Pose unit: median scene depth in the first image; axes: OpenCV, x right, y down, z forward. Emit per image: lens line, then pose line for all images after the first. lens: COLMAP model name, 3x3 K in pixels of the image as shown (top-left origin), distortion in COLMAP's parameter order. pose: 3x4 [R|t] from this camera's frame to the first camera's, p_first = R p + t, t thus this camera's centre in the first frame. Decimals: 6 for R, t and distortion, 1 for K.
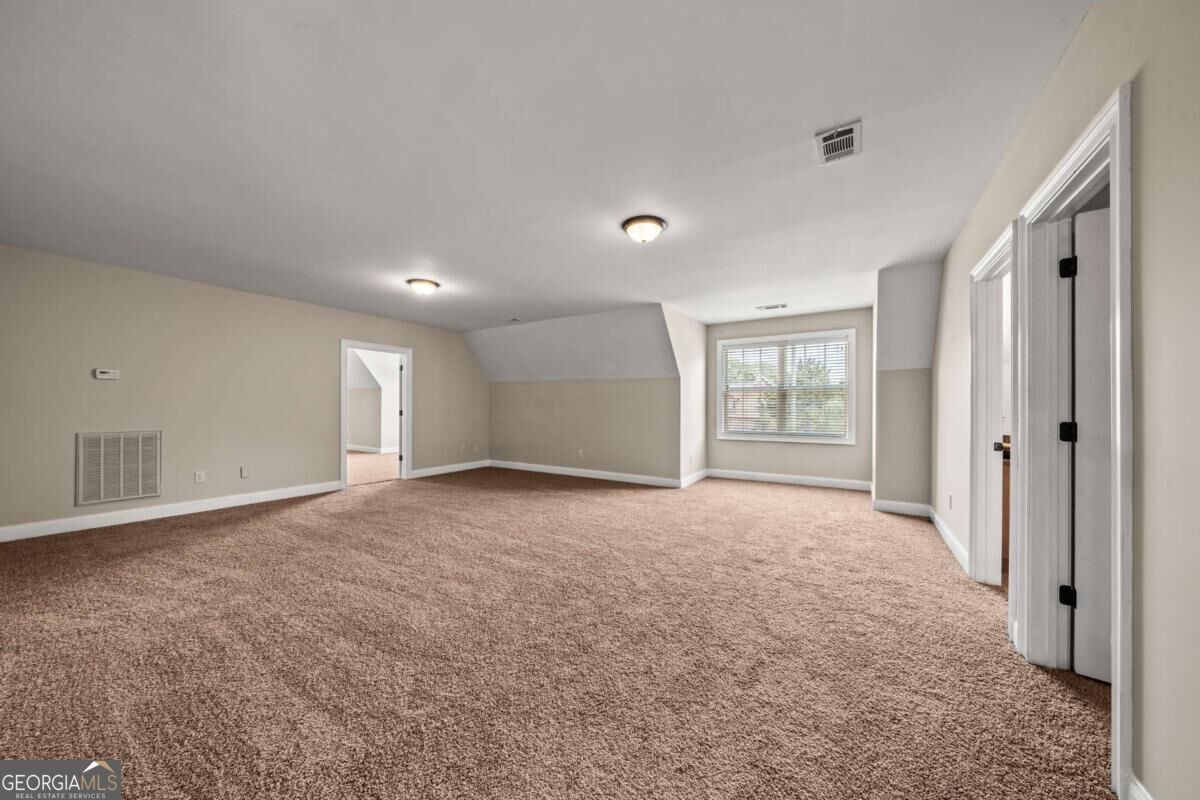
lens RADIAL K [[412.8, 0, 601.6], [0, 412.8, 406.7], [0, 0, 1]] dist [-0.000038, -0.000195]
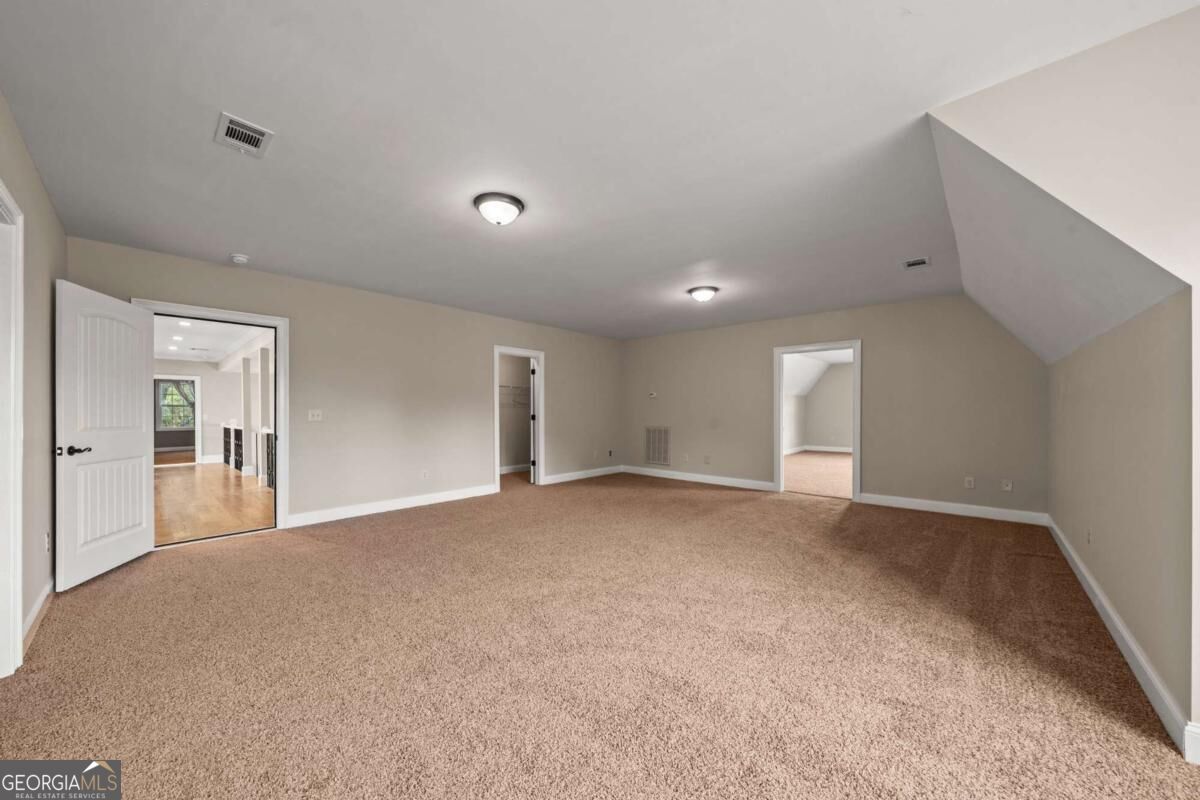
lens RADIAL K [[412.8, 0, 601.6], [0, 412.8, 406.7], [0, 0, 1]] dist [-0.000038, -0.000195]
pose [[-0.172130, -0.014007, -0.984975, 0.589010], [-0.000850, 0.999901, -0.014071, 0.001058], [0.985074, -0.001585, -0.172125, 0.929135]]
